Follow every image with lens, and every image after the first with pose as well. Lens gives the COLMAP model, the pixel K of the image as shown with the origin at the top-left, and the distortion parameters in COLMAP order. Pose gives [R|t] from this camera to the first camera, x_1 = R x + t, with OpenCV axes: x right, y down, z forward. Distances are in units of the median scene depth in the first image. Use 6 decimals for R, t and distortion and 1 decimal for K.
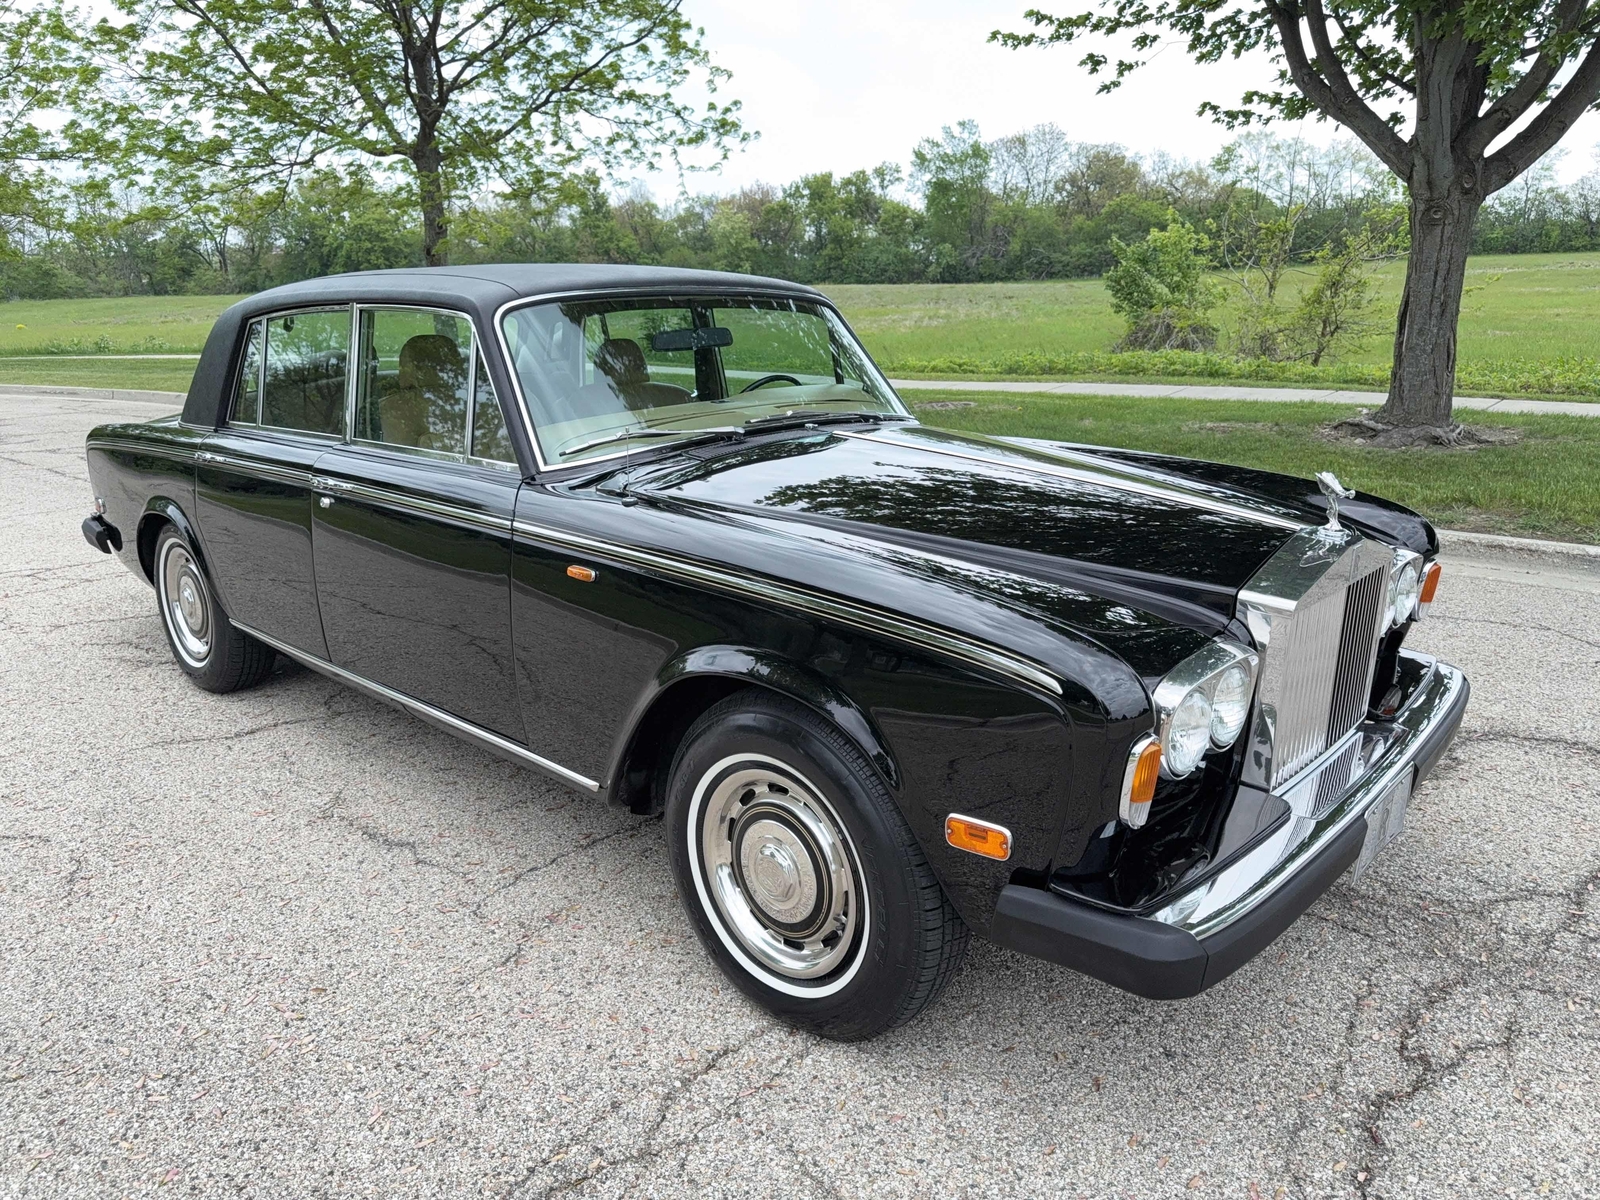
lens RADIAL K [[1125.4, 0, 800.0], [0, 1125.4, 600.0], [0, 0, 1]] dist [0.012815, -0.018553]
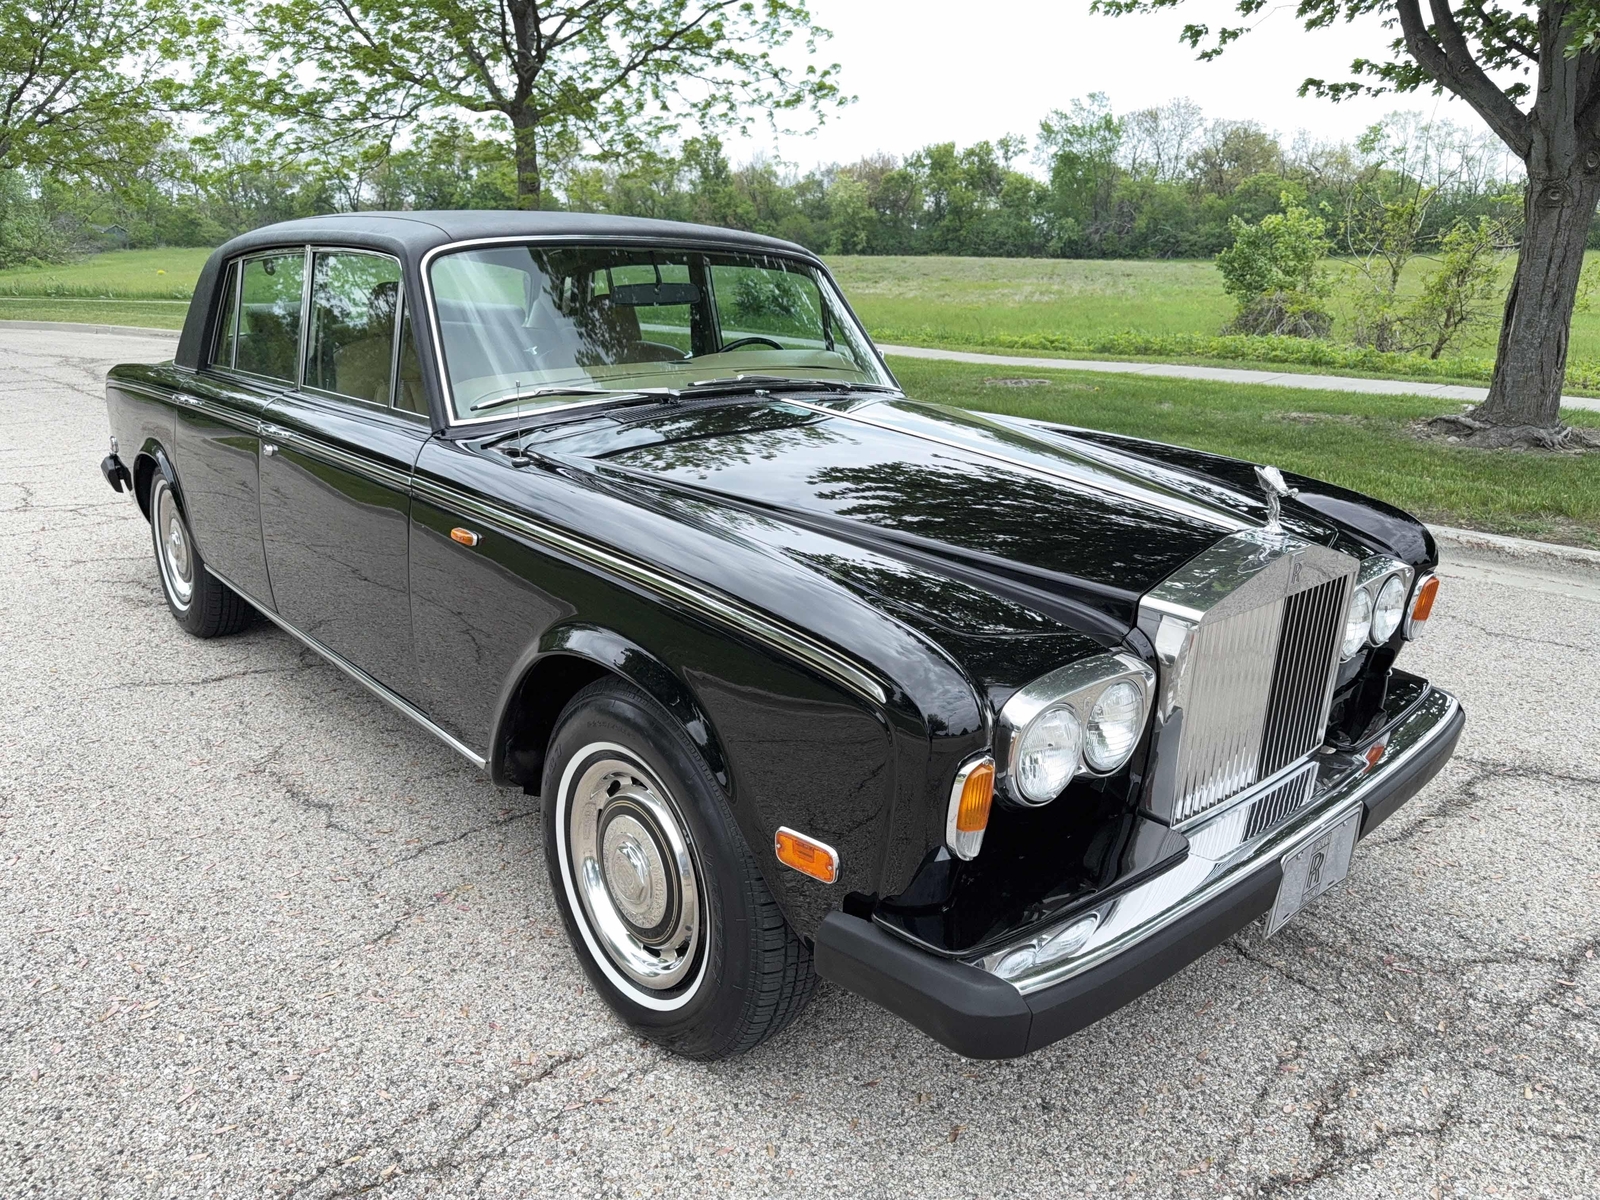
lens RADIAL K [[1132.1, 0, 803.2], [0, 1132.1, 595.2], [0, 0, 1]] dist [0.002188, -0.006125]
pose [[0.994917, 0.057262, -0.082832, 0.159191], [-0.055644, 0.998214, 0.021716, -0.010551], [0.083927, -0.016996, 0.996327, 0.079575]]
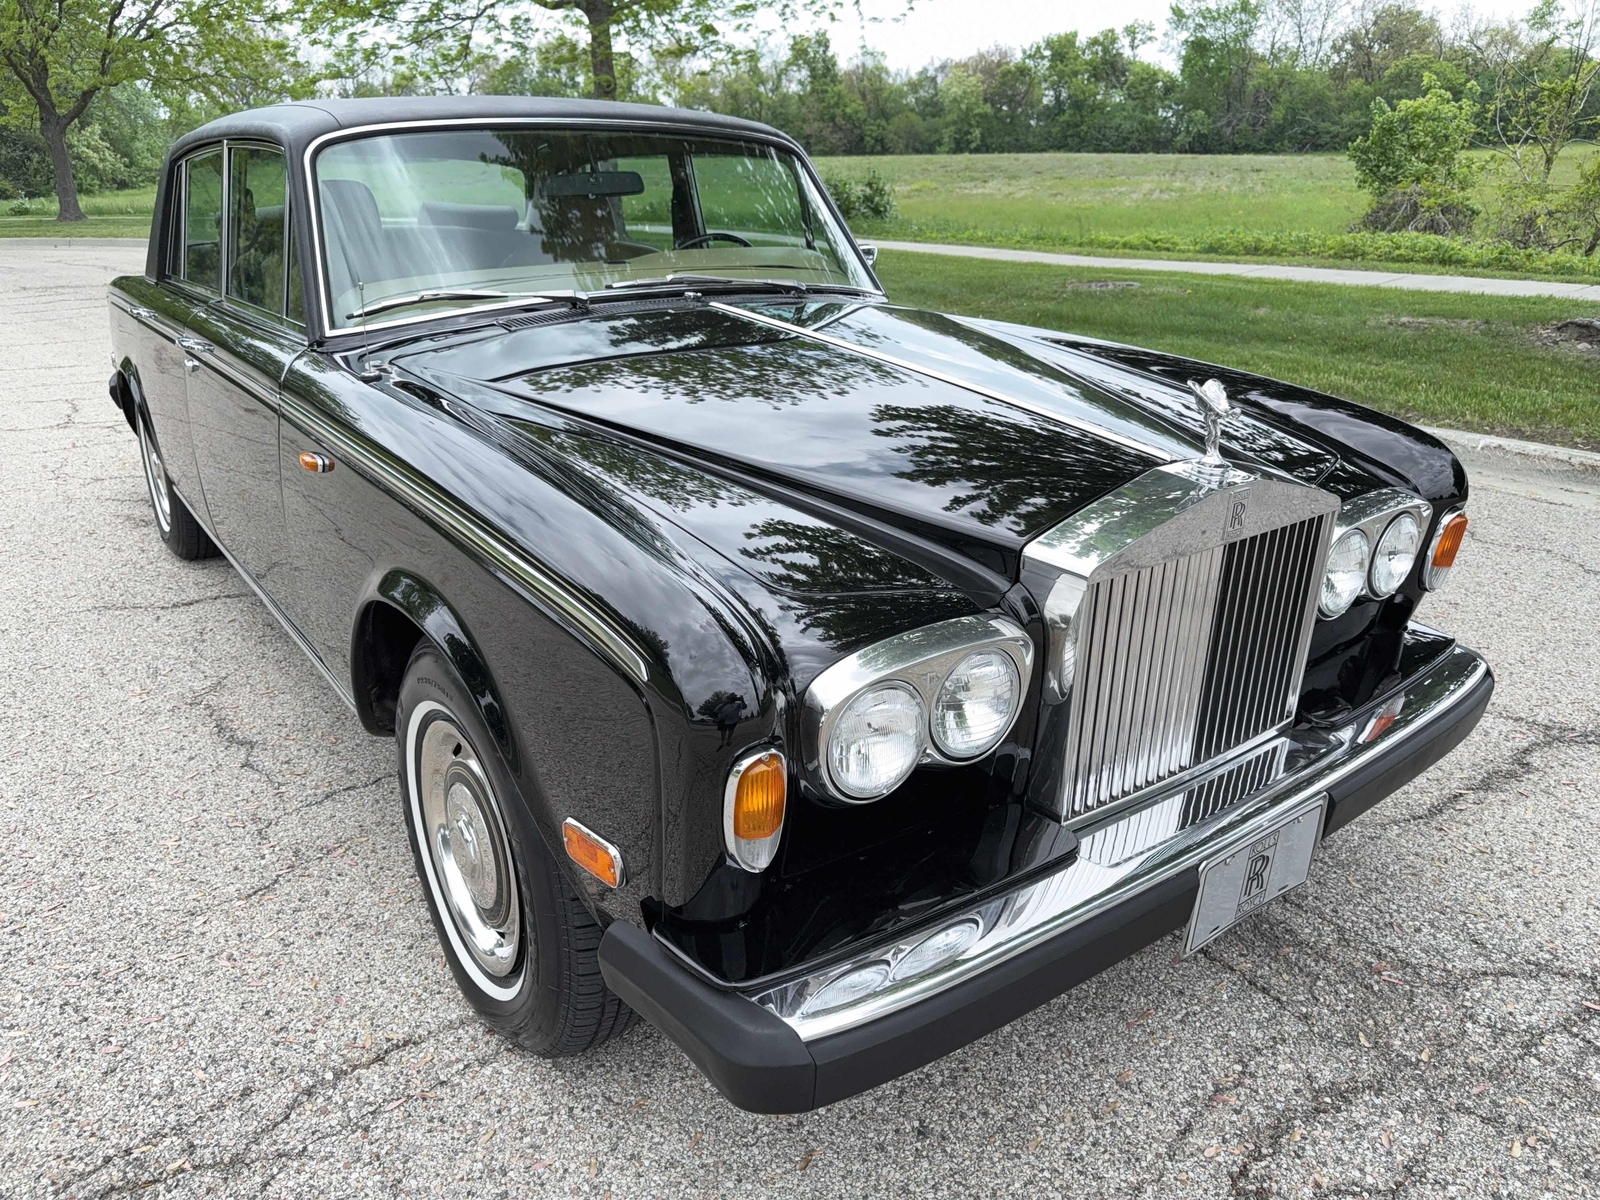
lens RADIAL K [[1139.2, 0, 797.8], [0, 1139.2, 593.9], [0, 0, 1]] dist [-0.001800, -0.003522]
pose [[0.981571, 0.077652, -0.174607, 0.300194], [-0.060648, 0.993067, 0.100701, -0.032167], [0.181216, -0.088256, 0.979475, 0.215214]]
